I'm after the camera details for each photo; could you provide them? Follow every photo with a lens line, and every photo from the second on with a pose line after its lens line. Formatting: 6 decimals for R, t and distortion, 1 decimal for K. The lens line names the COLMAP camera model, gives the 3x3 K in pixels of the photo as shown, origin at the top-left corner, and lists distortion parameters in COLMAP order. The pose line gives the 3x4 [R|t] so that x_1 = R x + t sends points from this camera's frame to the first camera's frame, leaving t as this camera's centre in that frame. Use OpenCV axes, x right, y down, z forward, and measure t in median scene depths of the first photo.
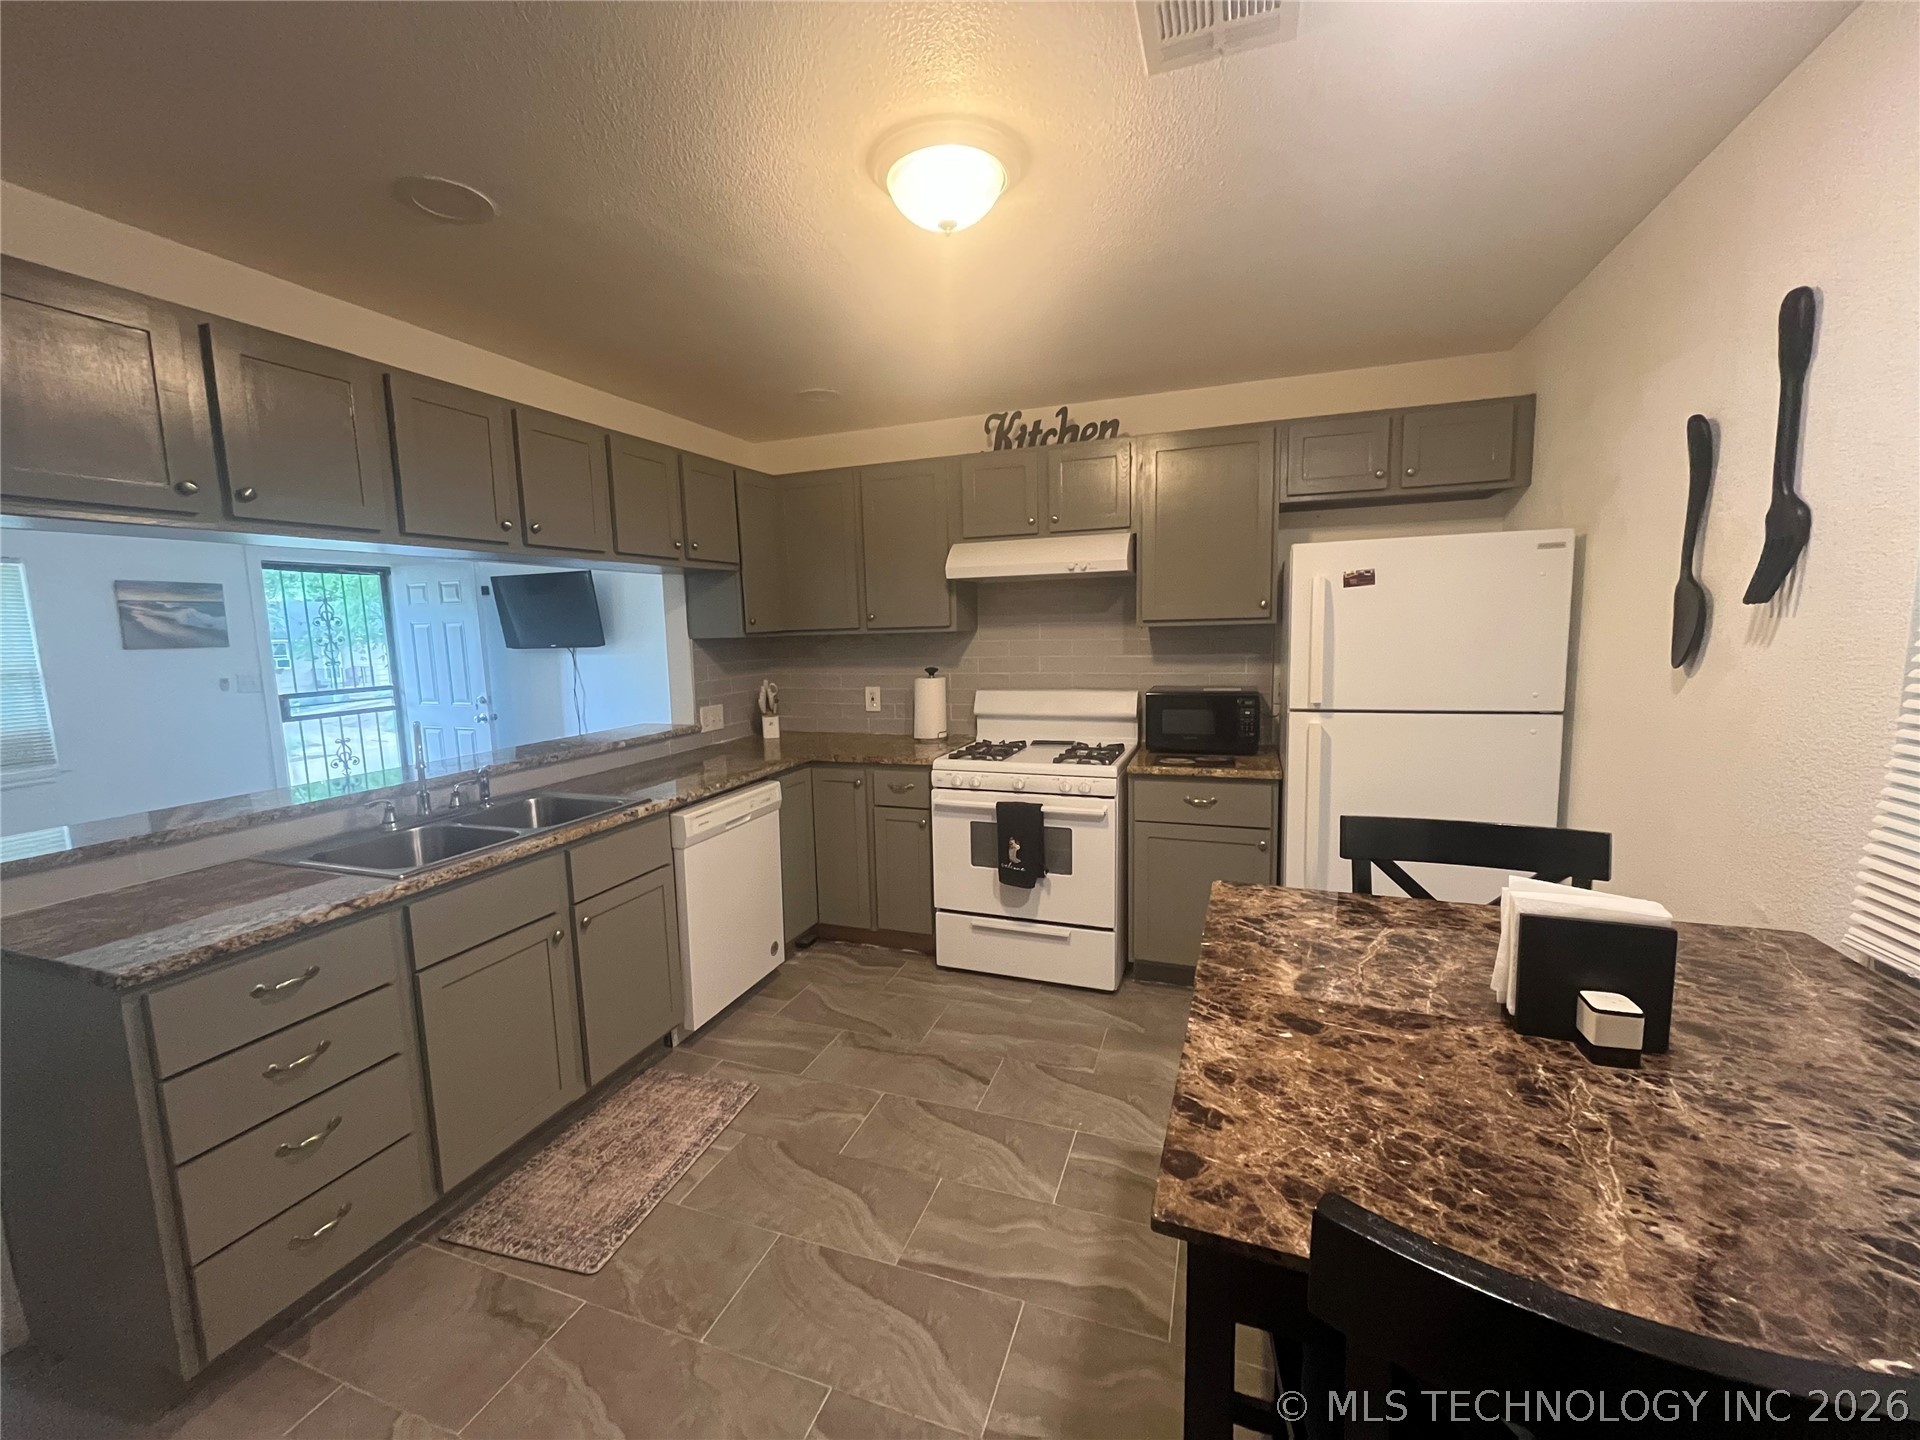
lens RADIAL K [[777.1, 0, 954.7], [0, 777.1, 720.0], [0, 0, 1]] dist [-0.003721, 0.000614]
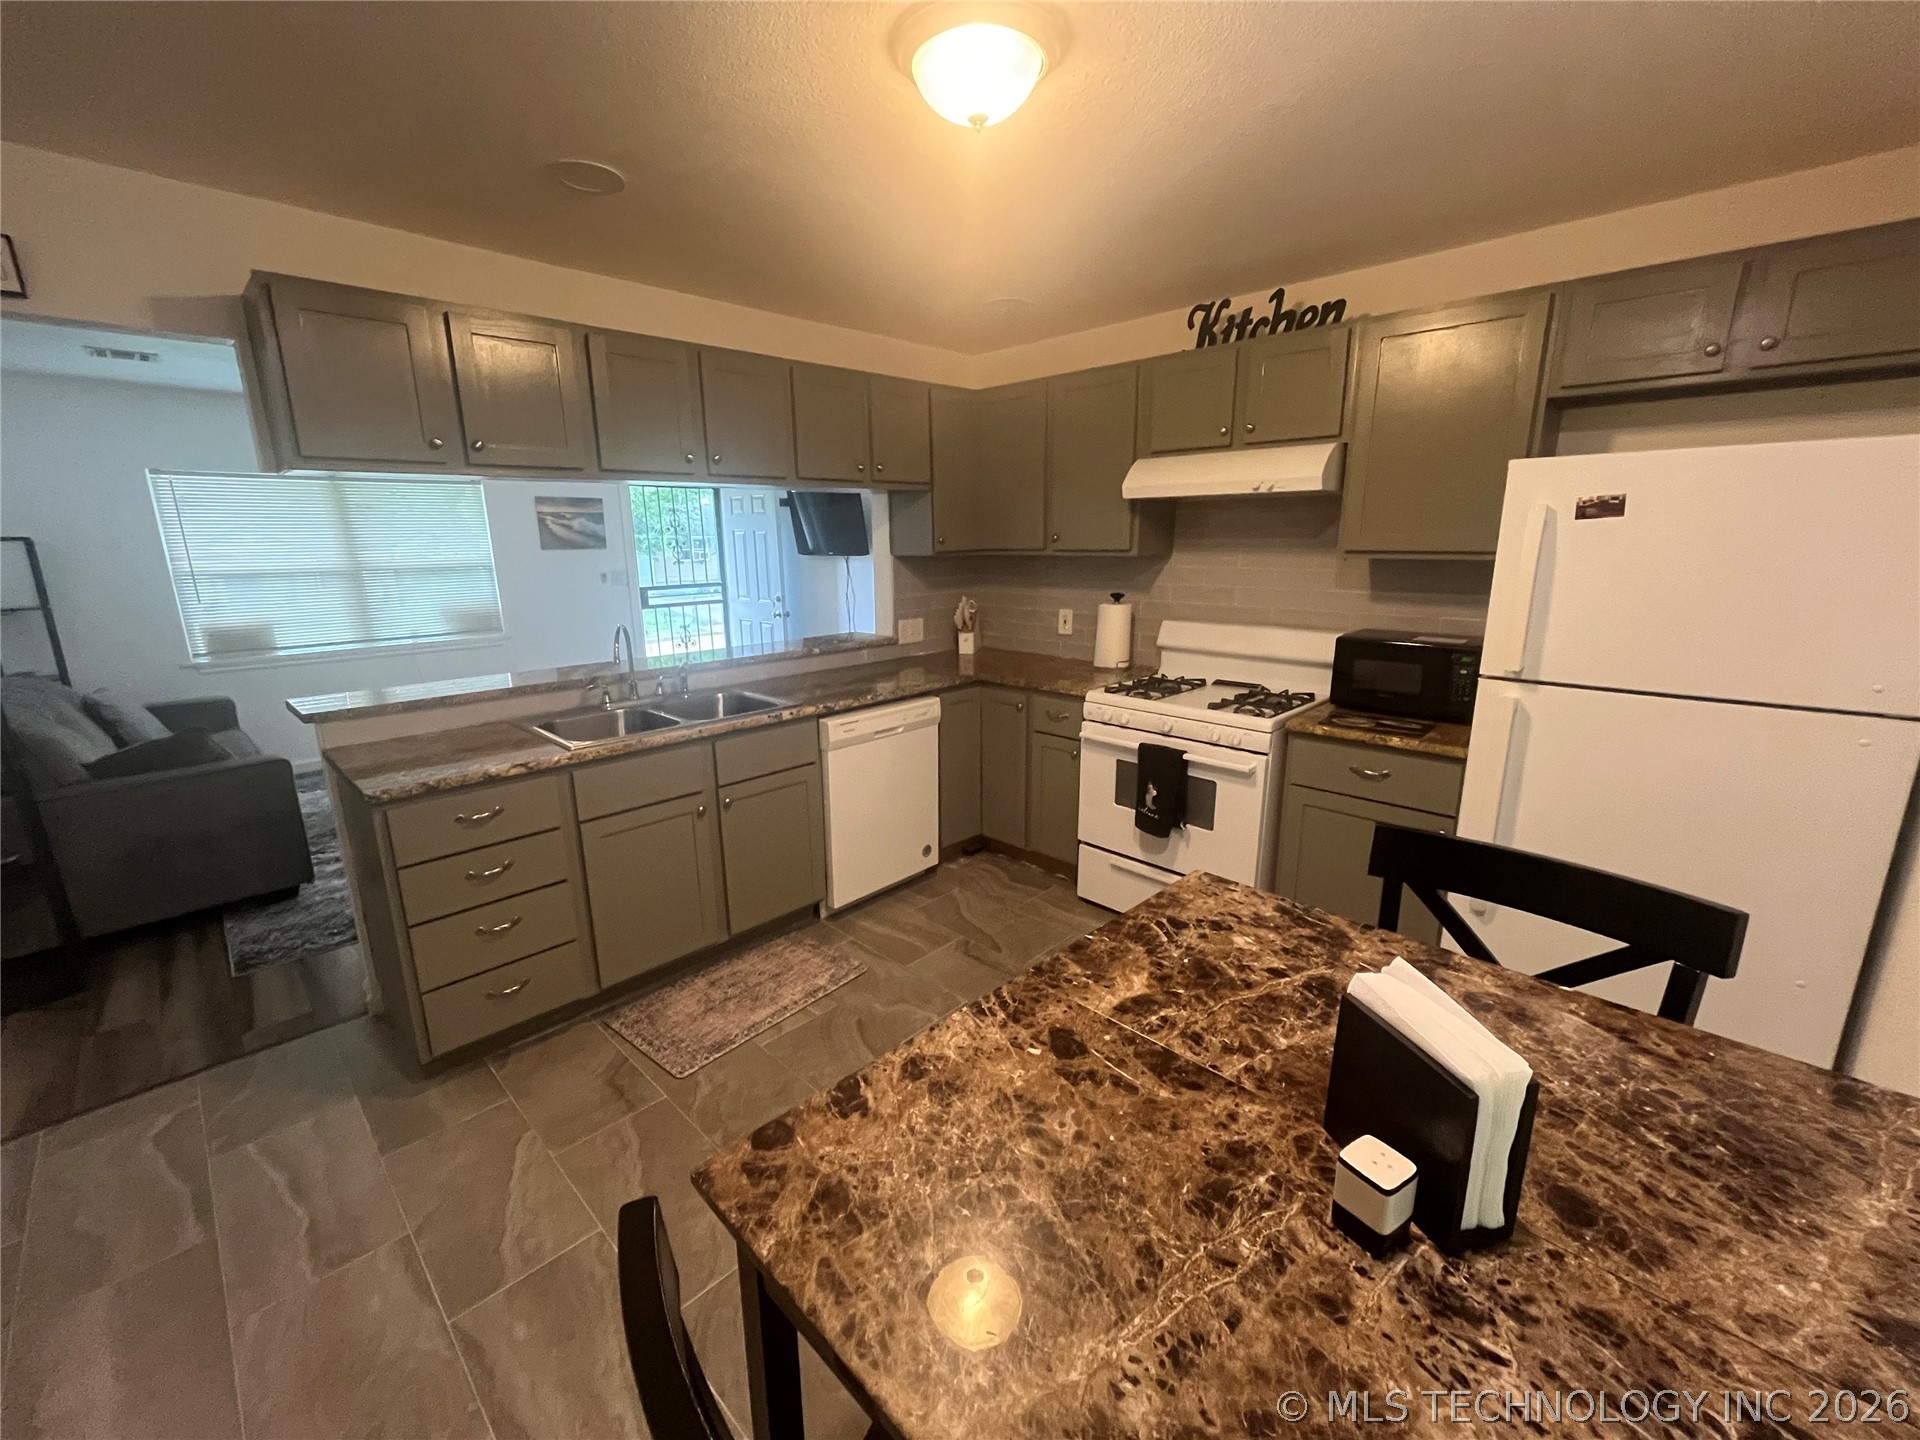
lens RADIAL K [[777.1, 0, 954.7], [0, 777.1, 720.0], [0, 0, 1]] dist [-0.003721, 0.000614]
pose [[0.912558, 0.111177, -0.393546, 0.219734], [-0.063131, 0.989099, 0.133031, -0.033737], [0.404046, -0.096553, 0.909629, 0.052651]]
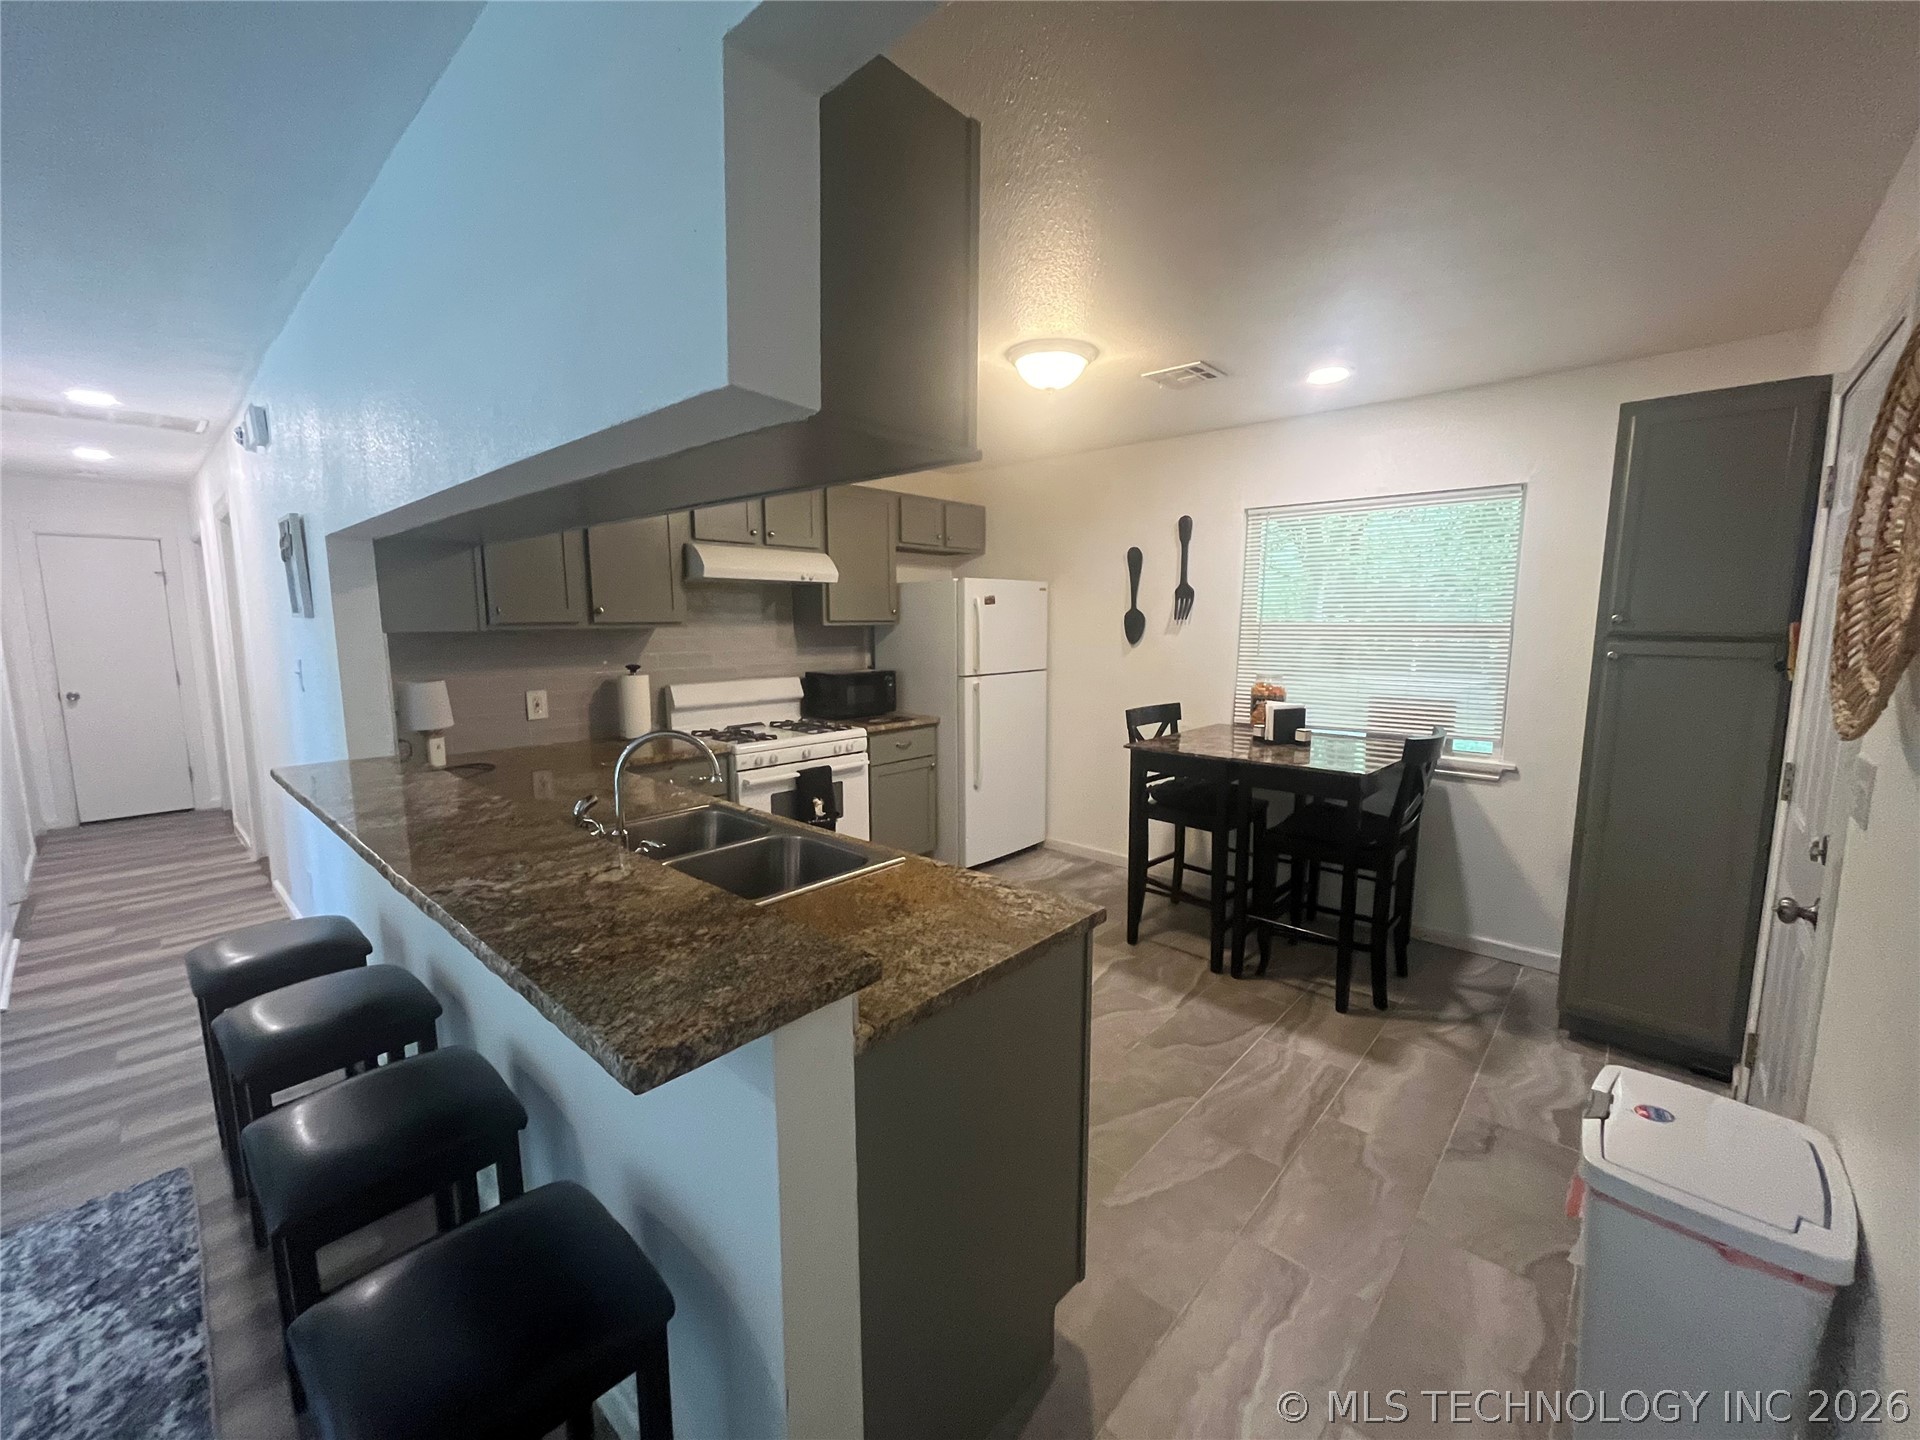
lens RADIAL K [[776.5, 0, 955.5], [0, 776.5, 719.9], [0, 0, 1]] dist [-0.002161, 0.000256]
pose [[0.381756, -0.095112, 0.919356, -0.951437], [0.103458, 0.992837, 0.059754, -0.018313], [-0.918454, 0.072303, 0.388862, 0.316856]]
